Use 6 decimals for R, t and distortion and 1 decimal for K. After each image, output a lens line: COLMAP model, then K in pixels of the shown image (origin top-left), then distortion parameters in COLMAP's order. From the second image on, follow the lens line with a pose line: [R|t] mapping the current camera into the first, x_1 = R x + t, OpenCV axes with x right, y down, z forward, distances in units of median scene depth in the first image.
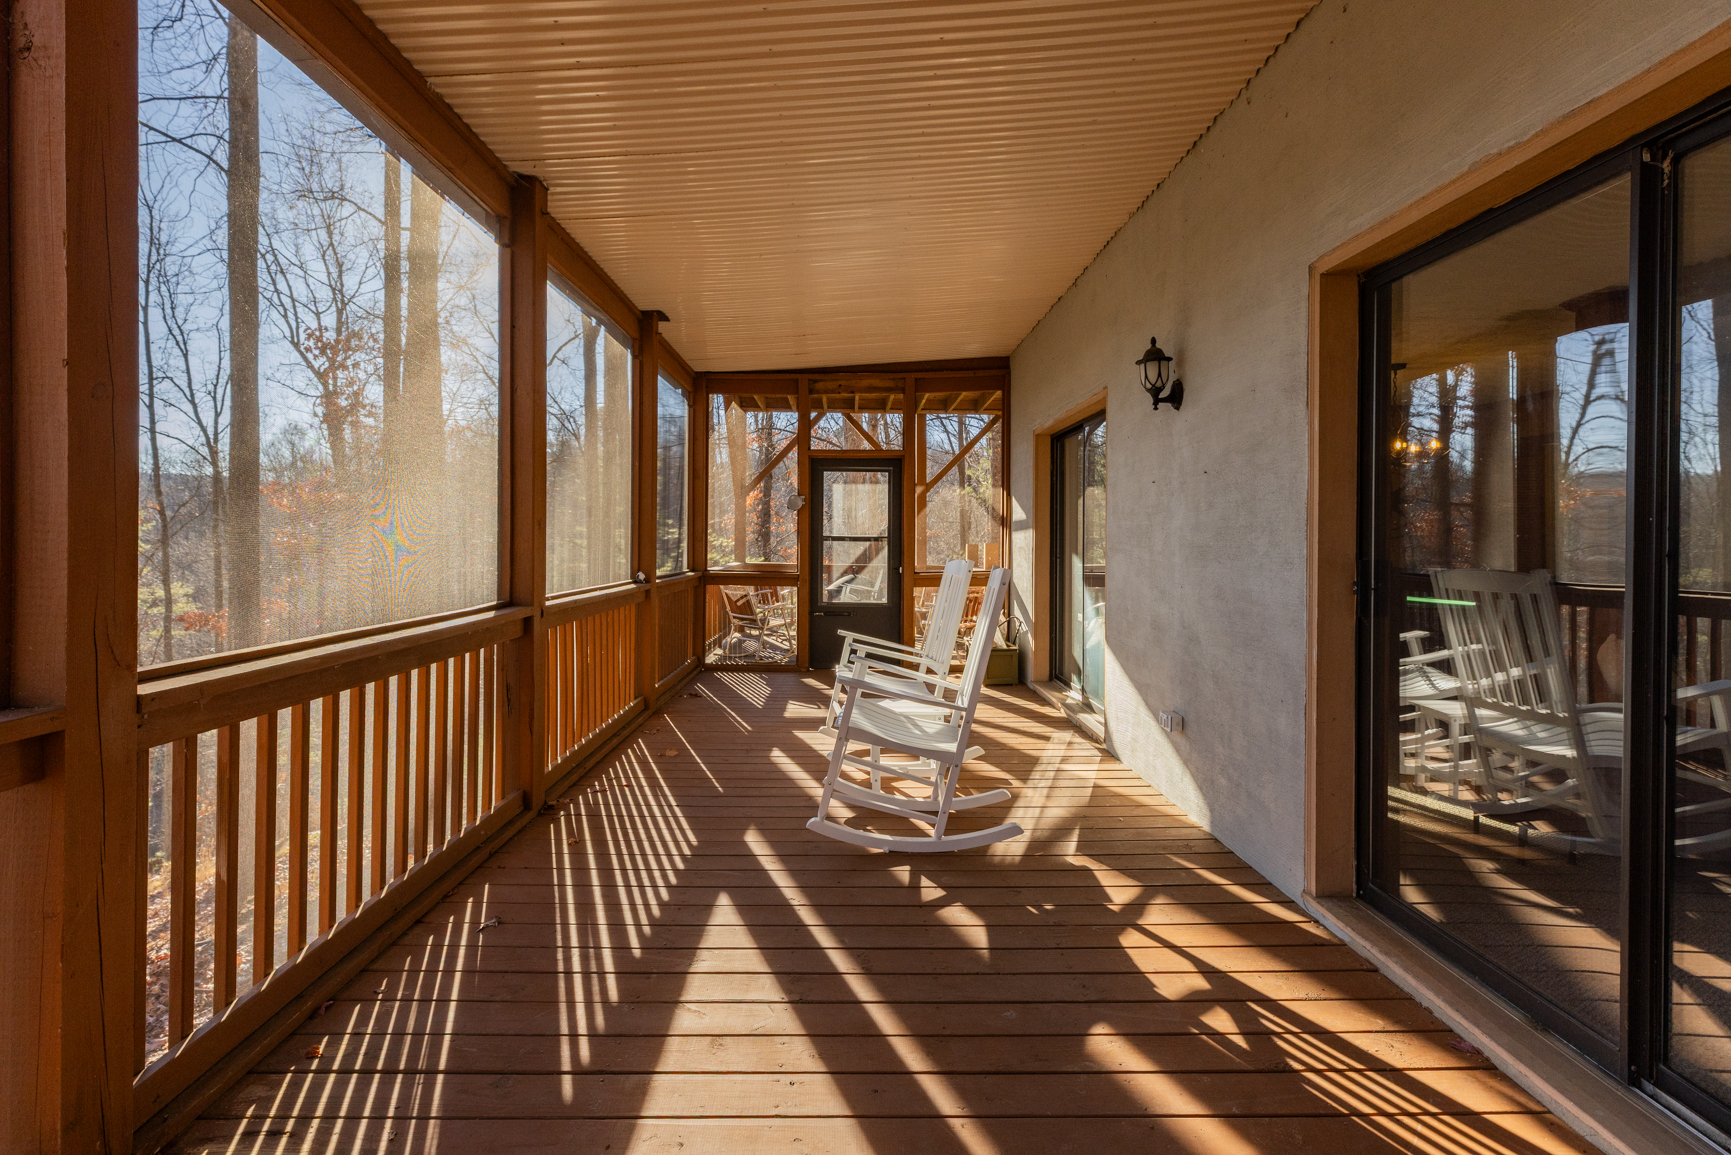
lens RADIAL K [[1307.6, 0, 831.3], [0, 1307.6, 571.2], [0, 0, 1]] dist [-0.066964, -0.003294]
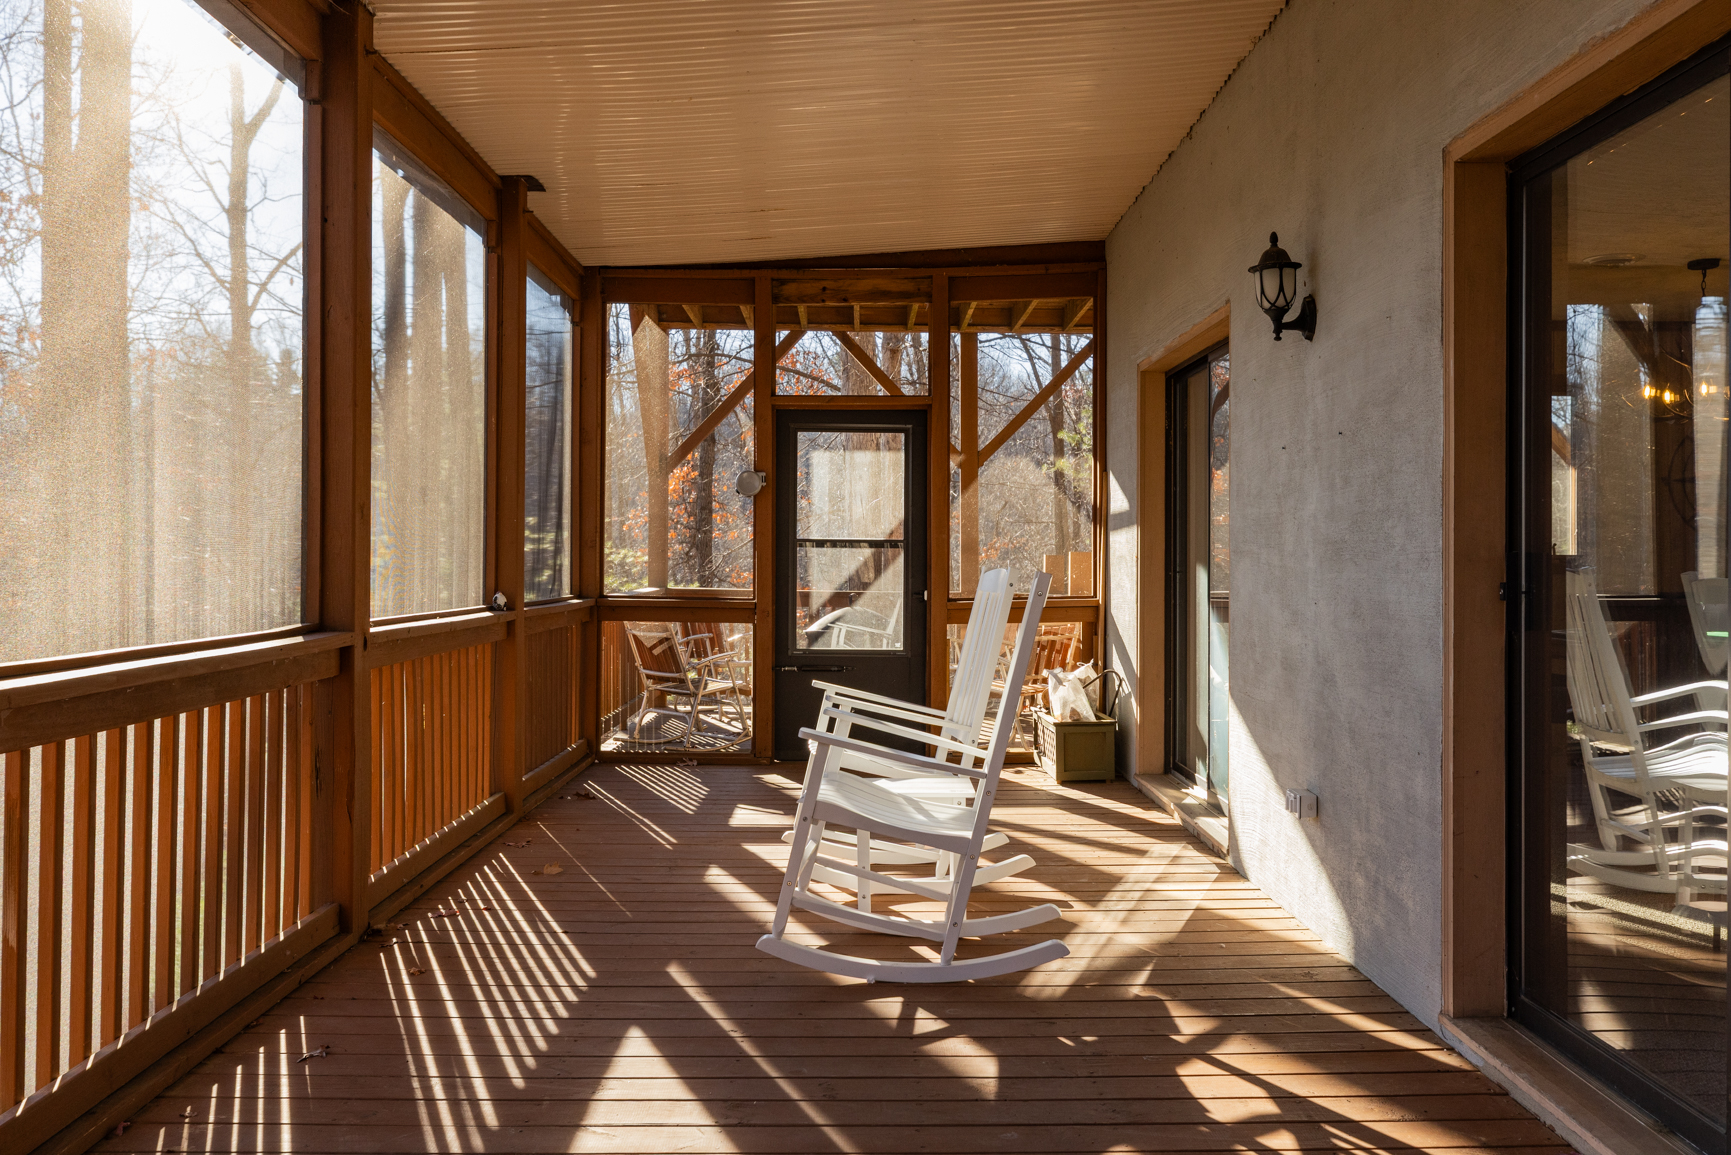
lens RADIAL K [[2437.7, 0, 867.1], [0, 2437.7, 577.5], [0, 0, 1]] dist [-0.159136, 0.000000]
pose [[0.999871, -0.001597, 0.015953, 0.018488], [0.001853, 0.999870, -0.016048, 0.019373], [-0.015925, 0.016076, 0.999744, -0.261113]]
